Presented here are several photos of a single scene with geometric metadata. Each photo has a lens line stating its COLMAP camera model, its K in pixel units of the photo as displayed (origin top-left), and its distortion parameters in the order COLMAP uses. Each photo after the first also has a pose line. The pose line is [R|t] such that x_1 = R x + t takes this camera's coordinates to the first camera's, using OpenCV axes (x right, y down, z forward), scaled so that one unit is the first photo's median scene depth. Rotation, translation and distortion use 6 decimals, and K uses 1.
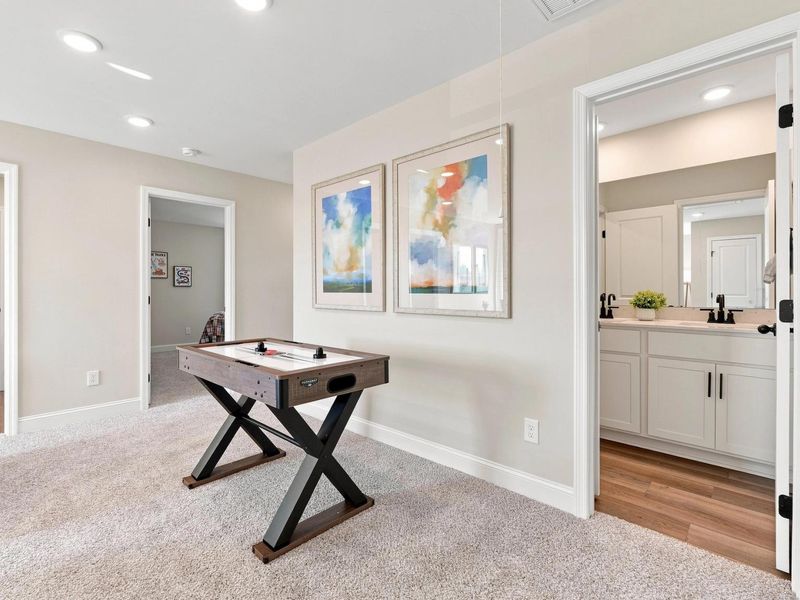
lens RADIAL K [[381.3, 0, 400.0], [0, 381.3, 296.3], [0, 0, 1]] dist [-0.003969, 0.000653]
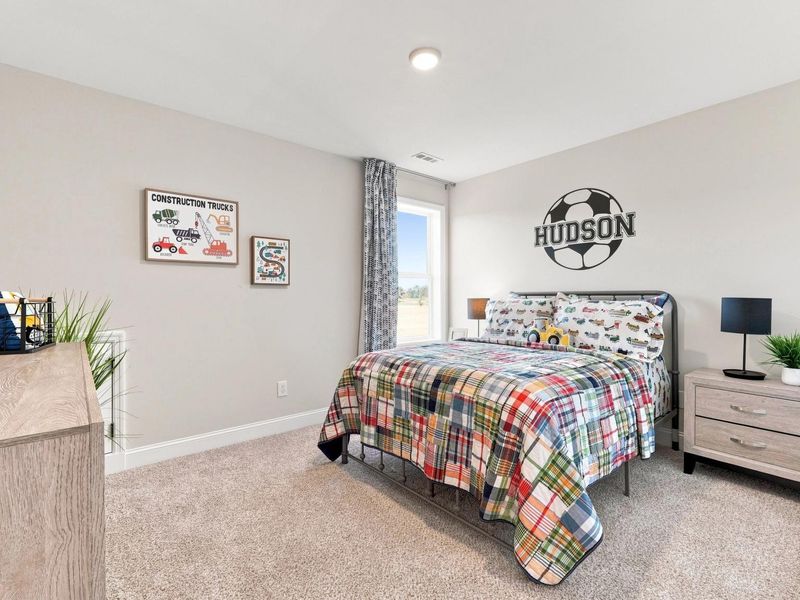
lens RADIAL K [[381.3, 0, 400.2], [0, 381.3, 299.9], [0, 0, 1]] dist [-0.003969, 0.000653]
pose [[0.994015, 0.001967, -0.109229, -0.391391], [-0.002846, 0.999965, -0.007896, -0.007162], [0.109210, 0.008160, 0.993985, 0.611426]]
